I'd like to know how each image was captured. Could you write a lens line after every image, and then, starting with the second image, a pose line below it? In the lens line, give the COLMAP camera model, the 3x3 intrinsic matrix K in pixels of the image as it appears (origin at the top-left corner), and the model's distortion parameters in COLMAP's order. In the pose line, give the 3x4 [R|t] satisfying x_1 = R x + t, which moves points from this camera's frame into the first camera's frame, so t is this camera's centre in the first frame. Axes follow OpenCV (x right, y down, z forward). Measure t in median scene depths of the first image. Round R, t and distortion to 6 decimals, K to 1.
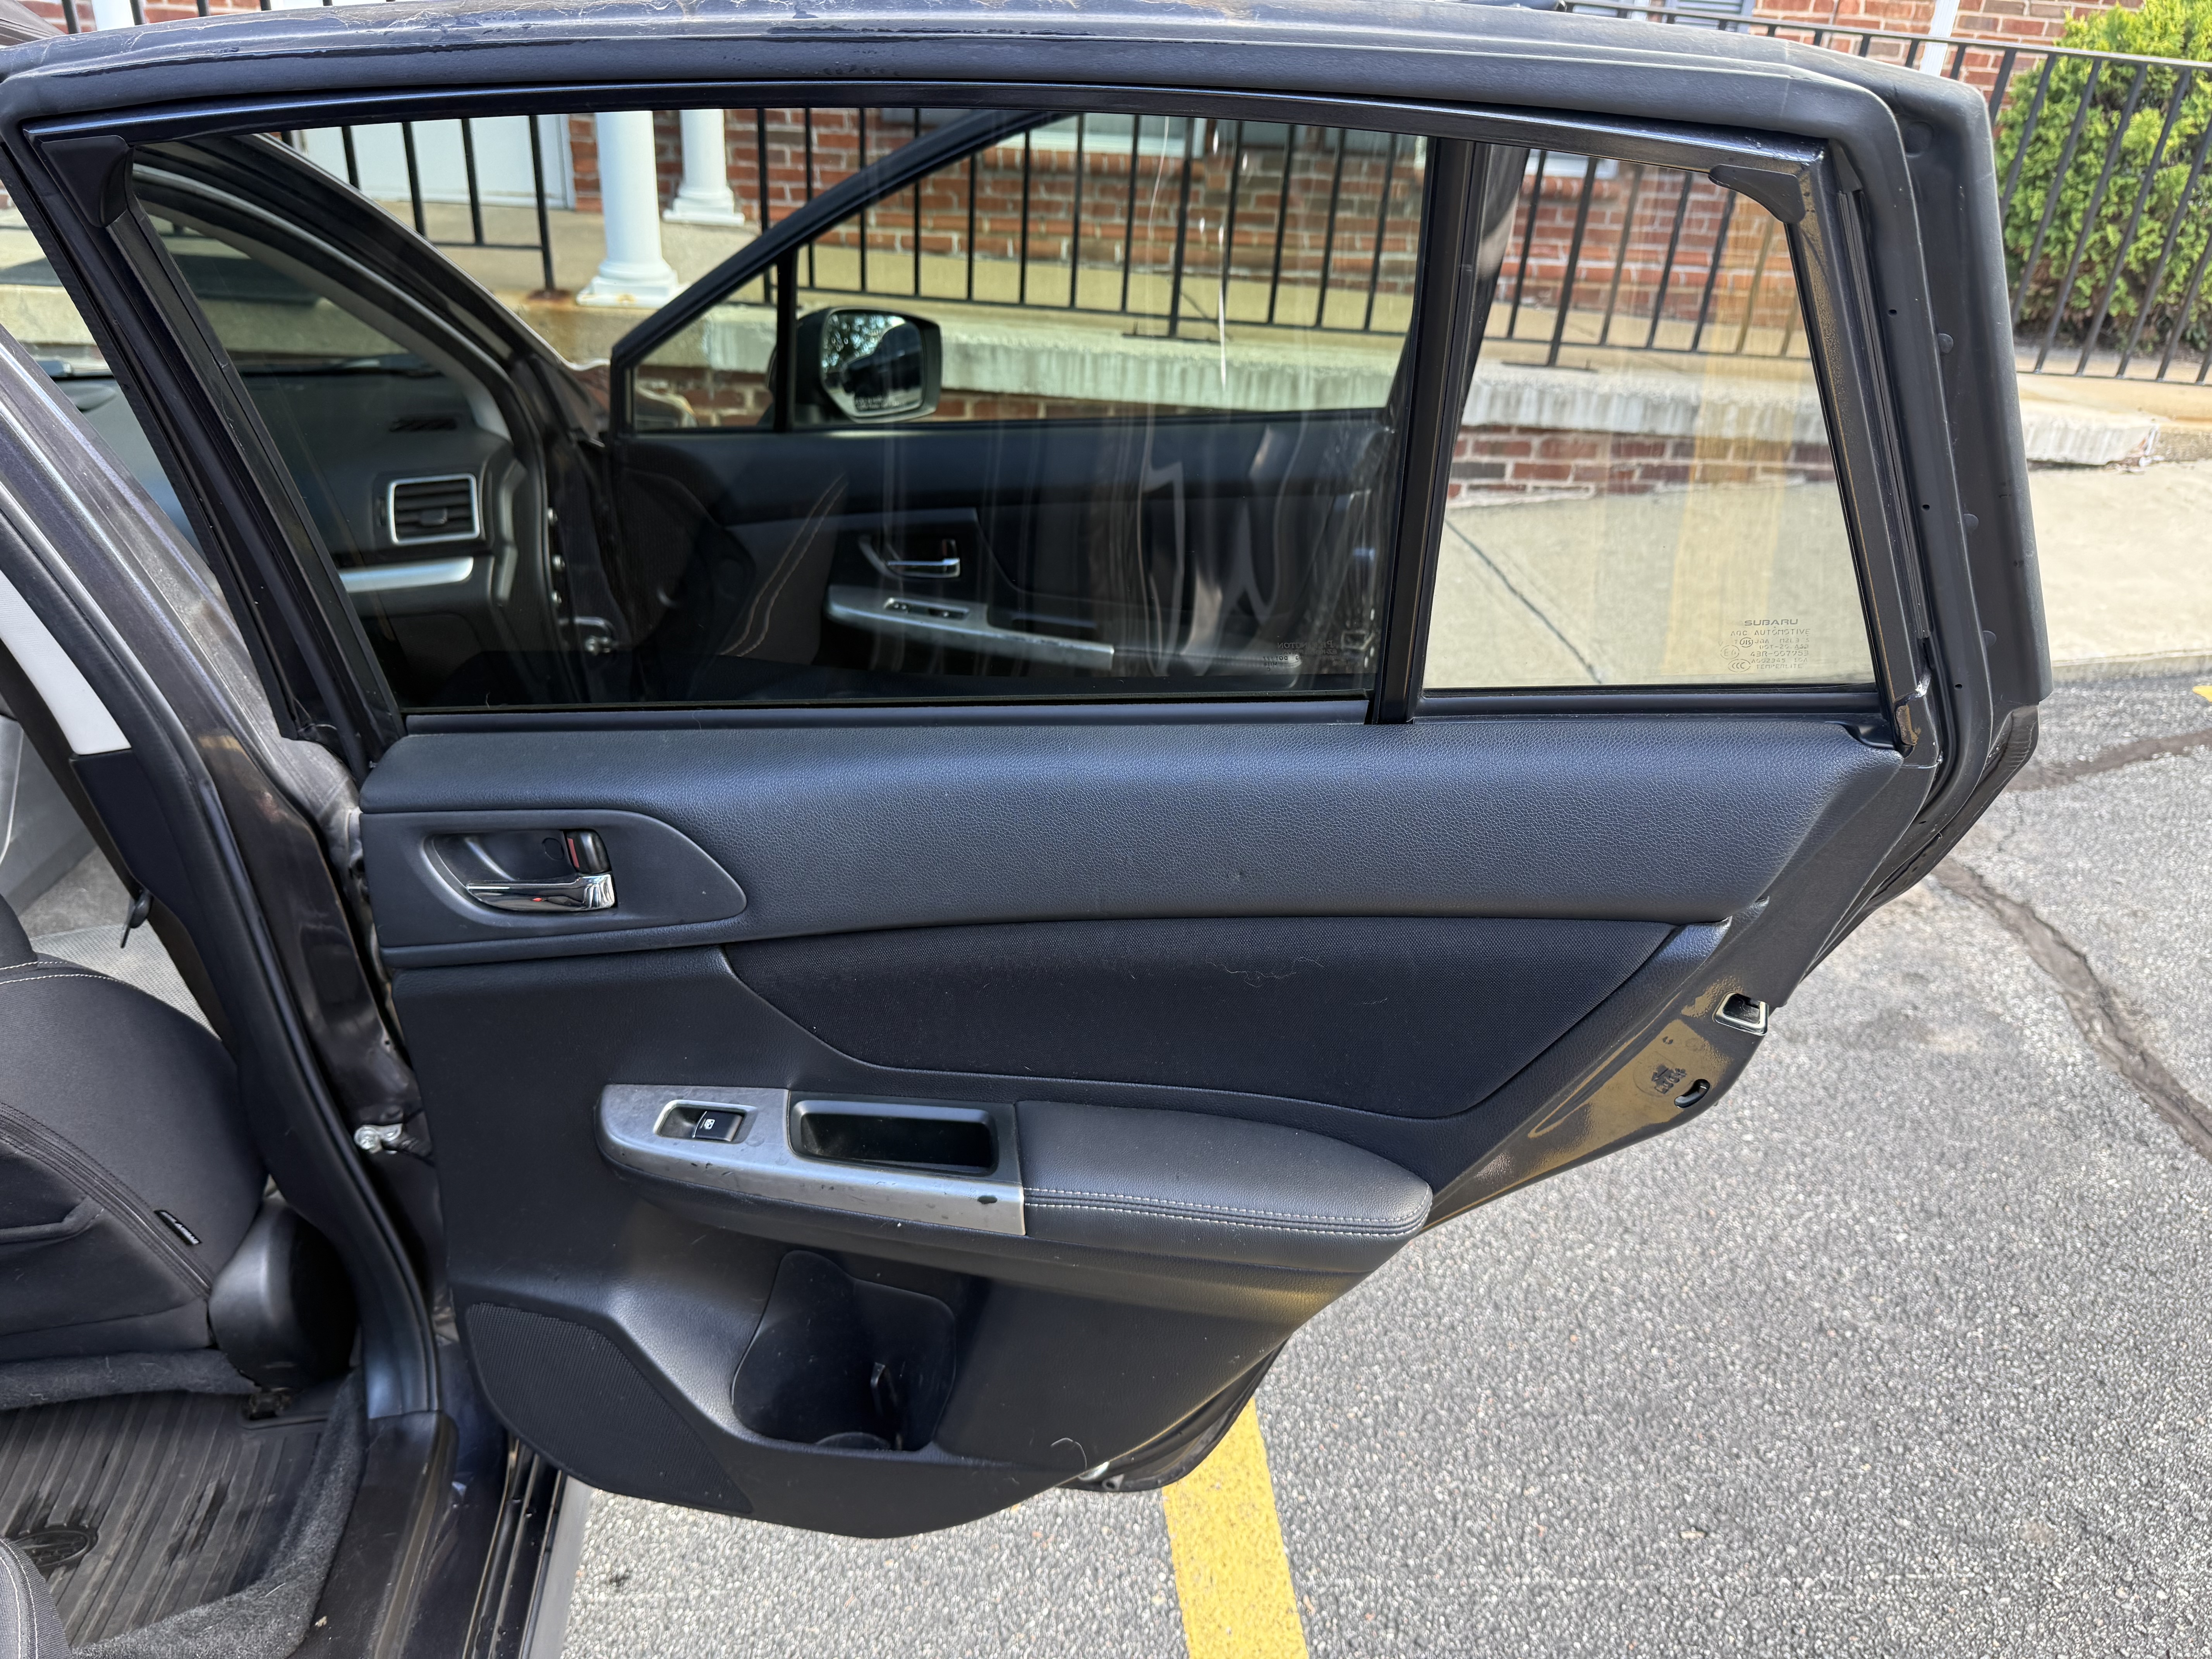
lens RADIAL K [[1448.4, 0, 1106.0], [0, 1448.4, 829.5], [0, 0, 1]] dist [-0.008020, 0.028173]
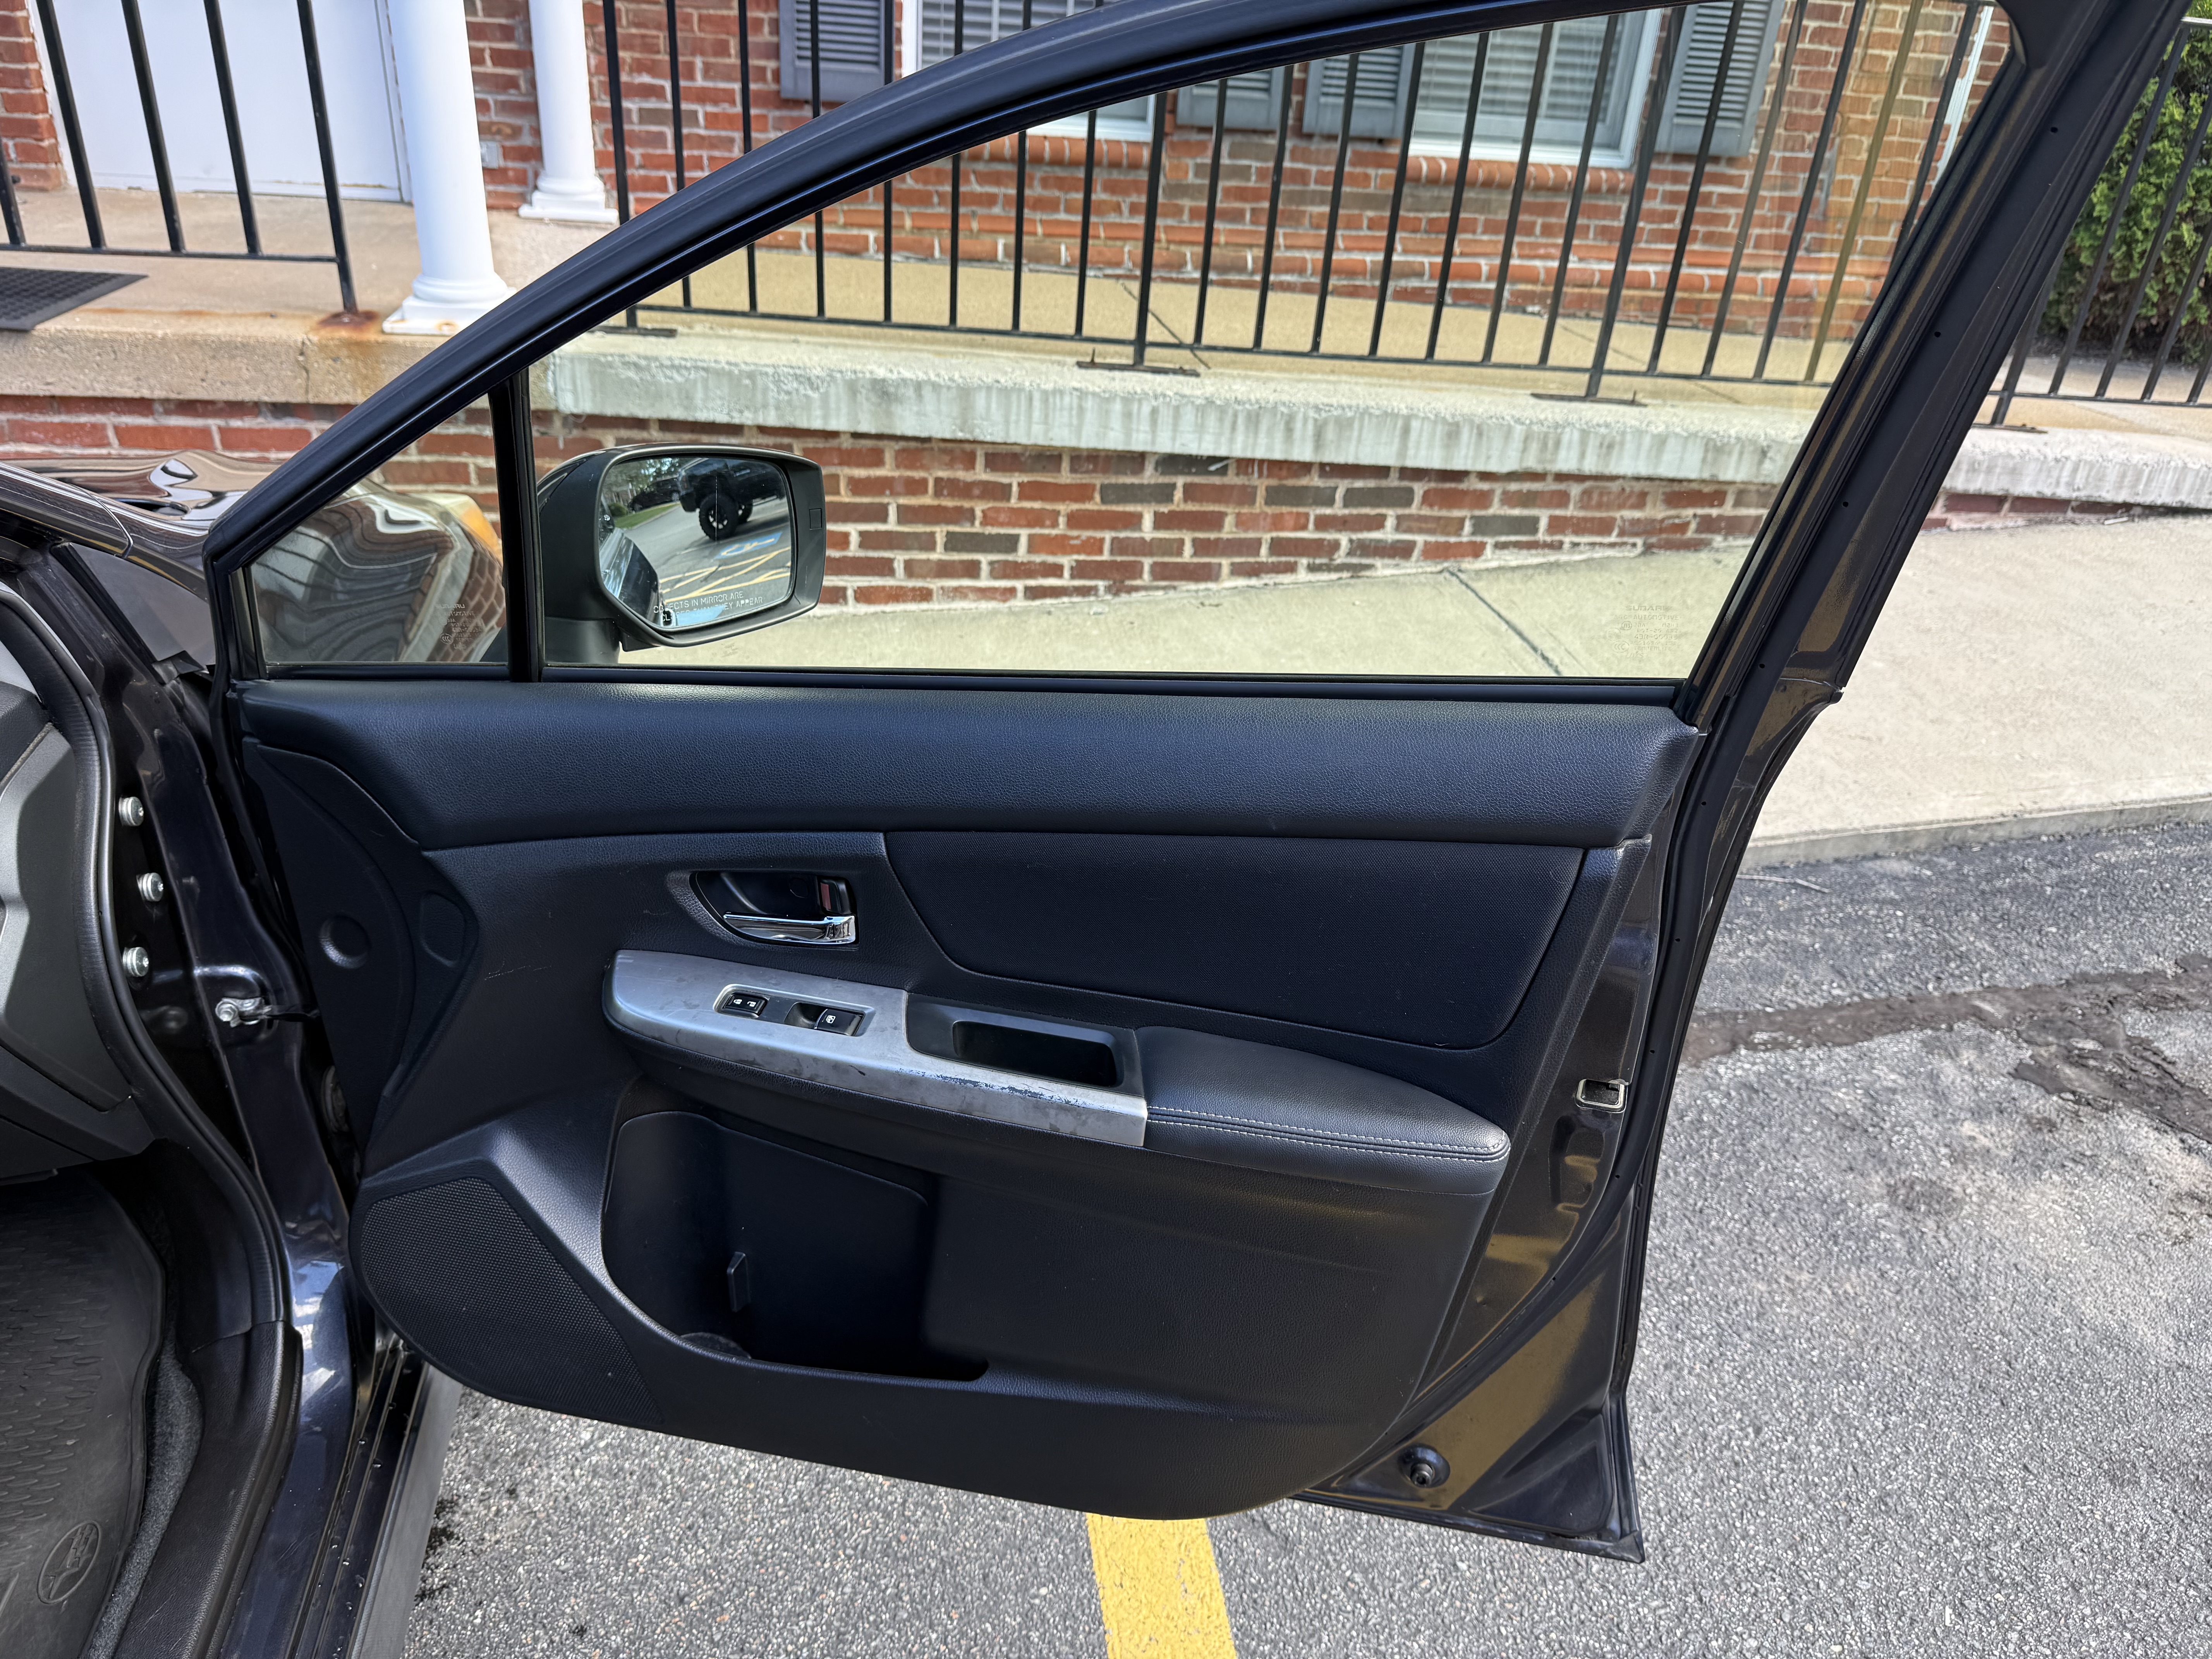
lens RADIAL K [[1448.4, 0, 1106.0], [0, 1448.4, 829.5], [0, 0, 1]] dist [-0.008020, 0.028173]
pose [[0.998911, -0.016987, 0.043444, -0.012092], [0.016422, 0.999776, 0.013331, -0.088451], [-0.043660, -0.012603, 0.998967, 0.177448]]
